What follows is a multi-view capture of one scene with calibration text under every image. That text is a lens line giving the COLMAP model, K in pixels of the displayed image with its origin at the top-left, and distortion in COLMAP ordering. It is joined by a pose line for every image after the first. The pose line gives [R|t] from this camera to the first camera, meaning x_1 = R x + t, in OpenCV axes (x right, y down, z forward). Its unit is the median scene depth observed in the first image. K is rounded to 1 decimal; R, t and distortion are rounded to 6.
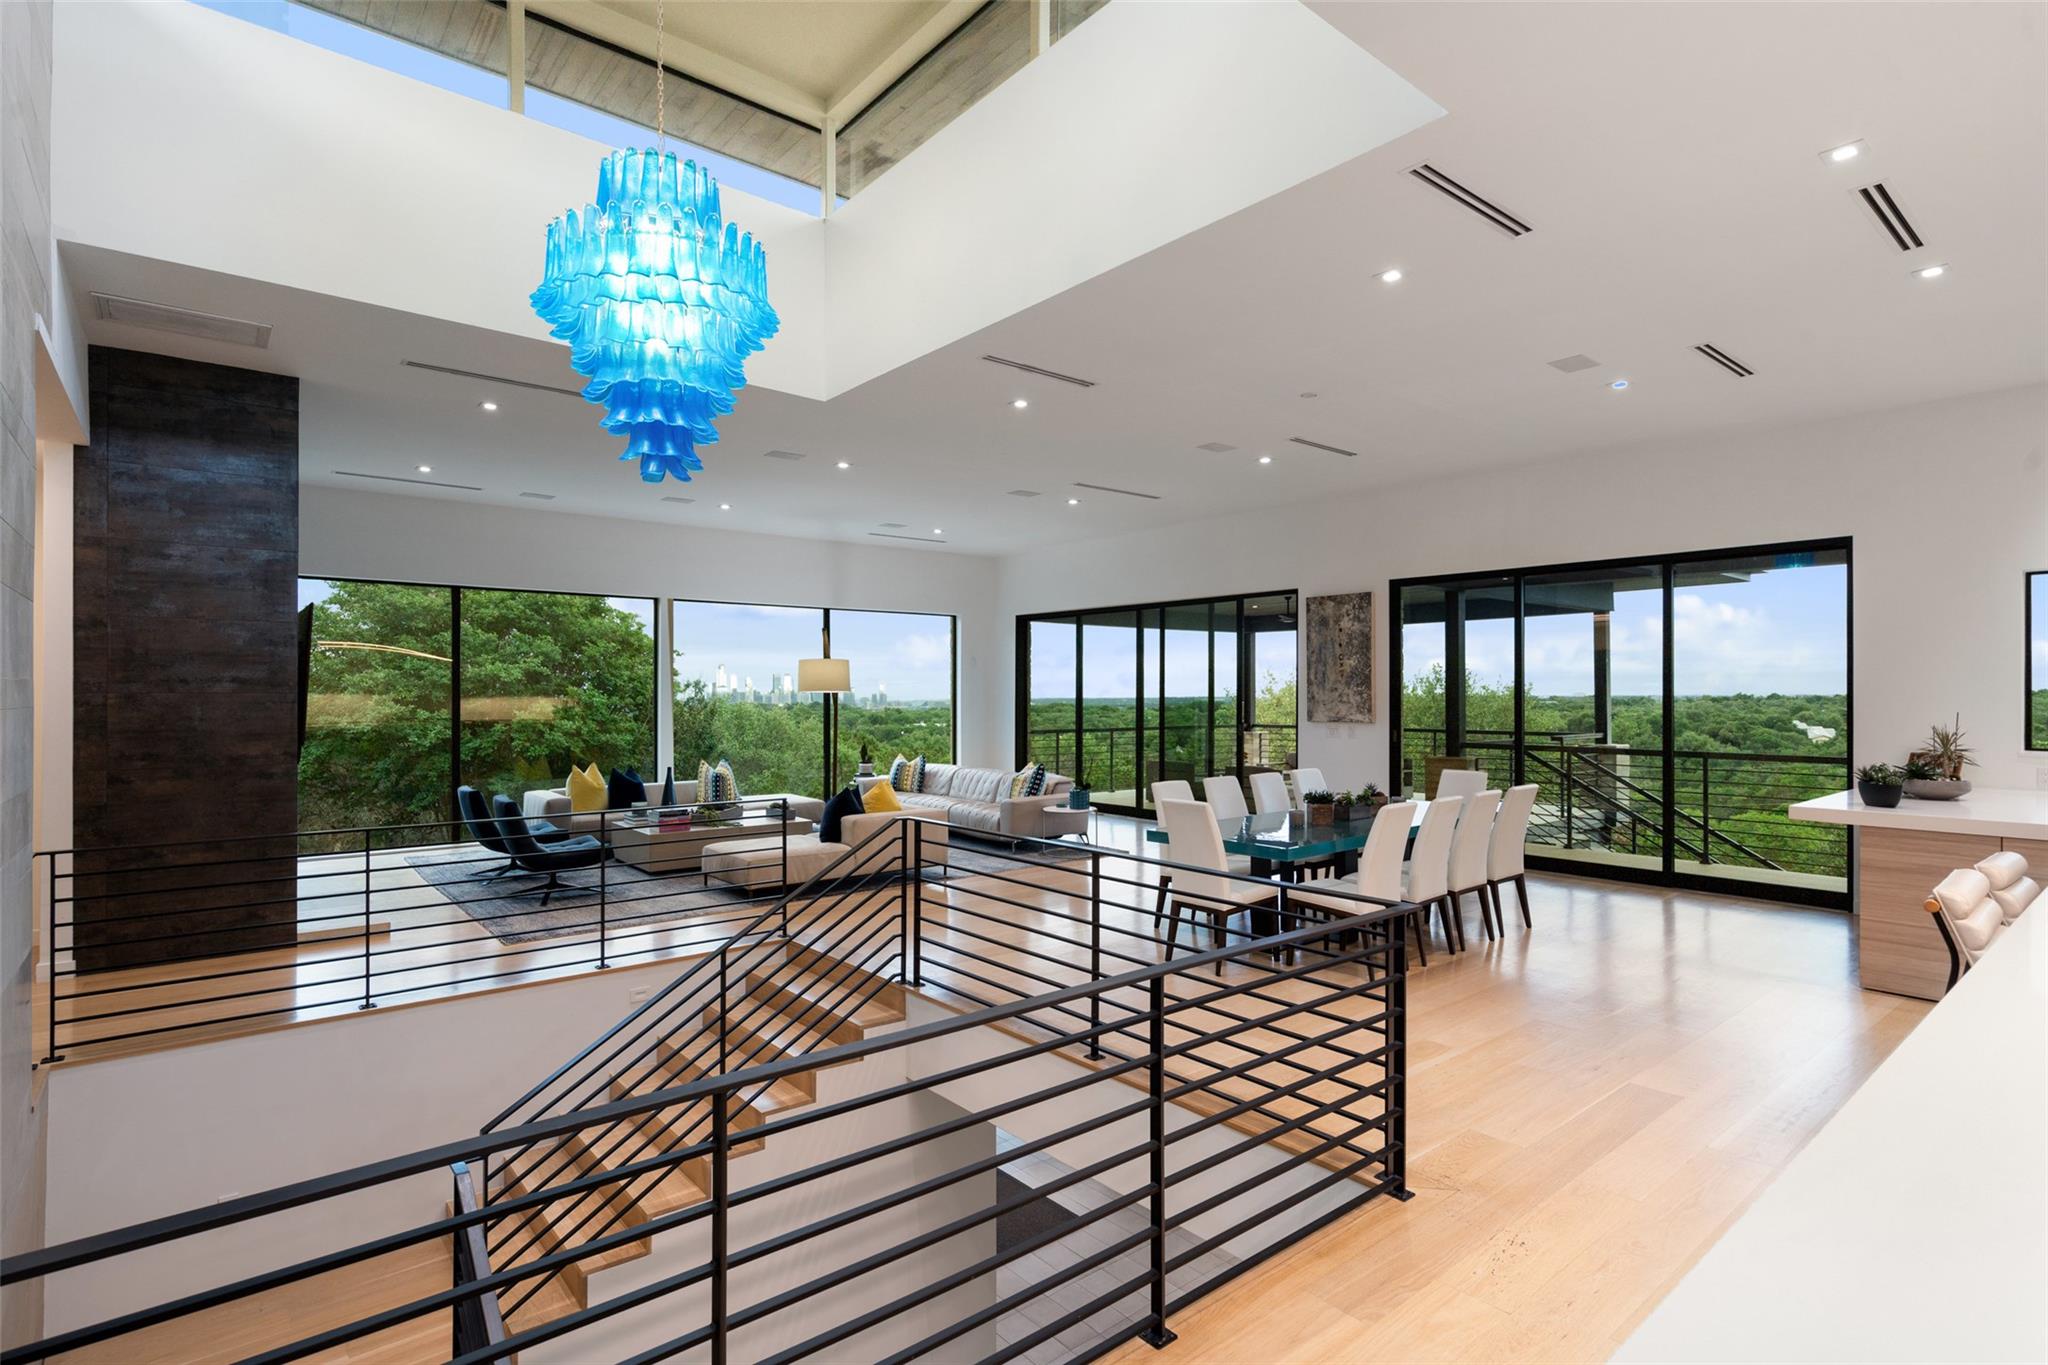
lens RADIAL K [[1000.4, 0, 1024.0], [0, 1000.4, 682.5], [0, 0, 1]] dist [0.002007, 0.000520]
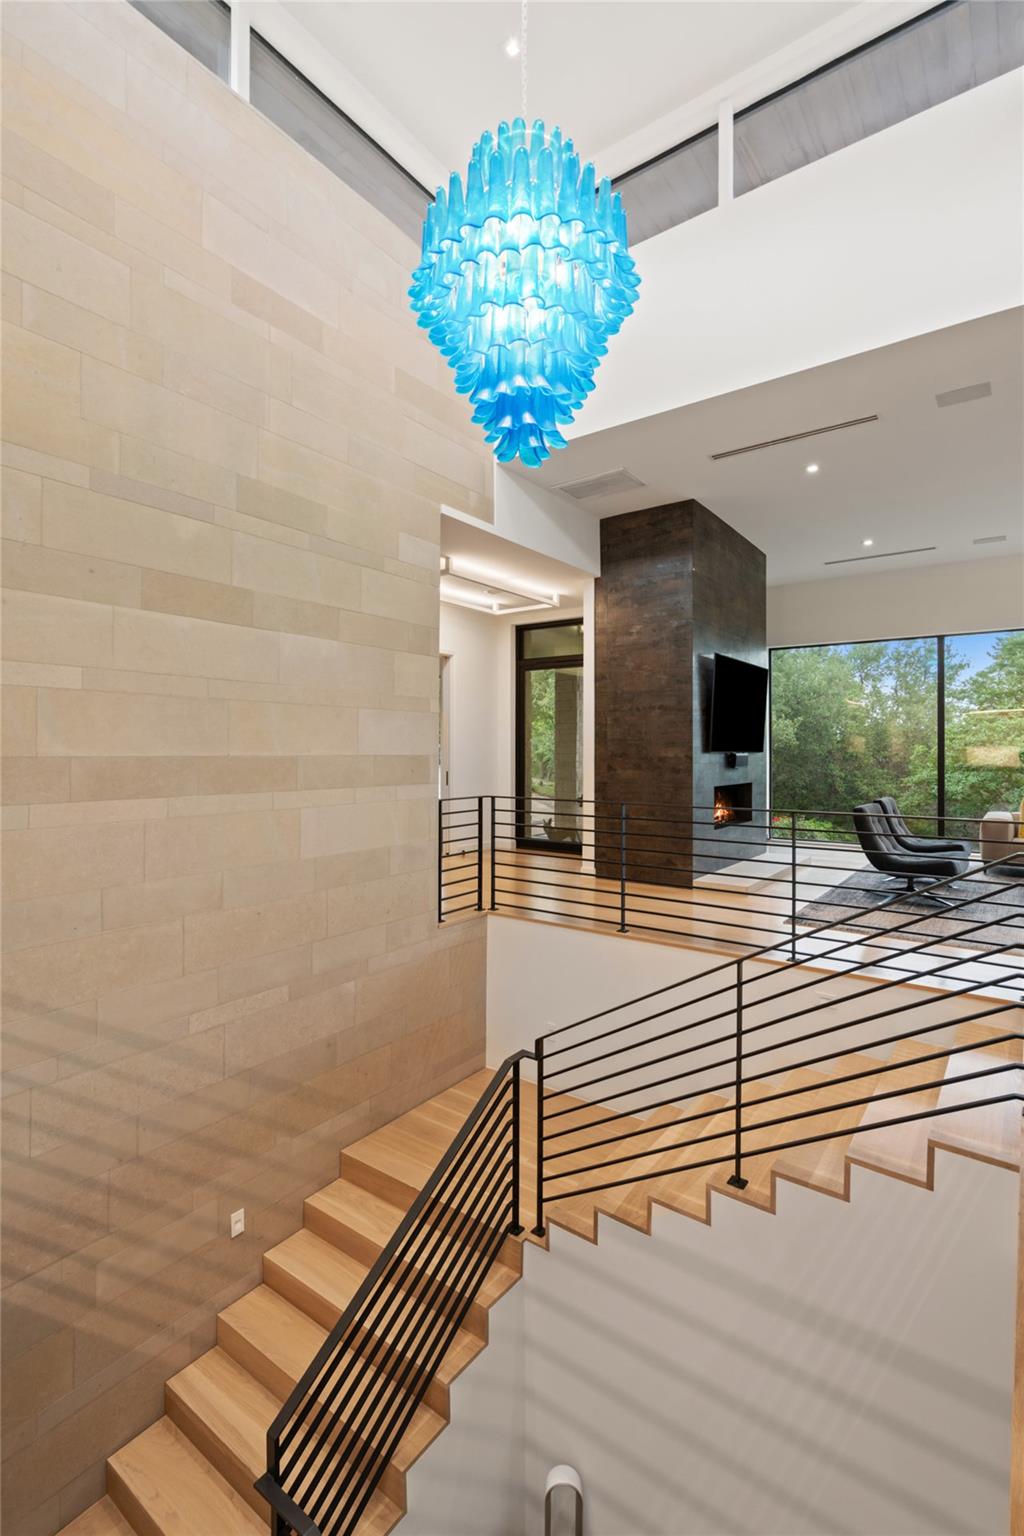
lens RADIAL K [[705.3, 0, 508.5], [0, 705.3, 738.4], [0, 0, 1]] dist [-0.000147, -0.000001]
pose [[0.232105, -0.018105, -0.972522, 0.217729], [0.005711, 0.999835, -0.017250, 0.064121], [0.972674, -0.001550, 0.232170, 0.533894]]
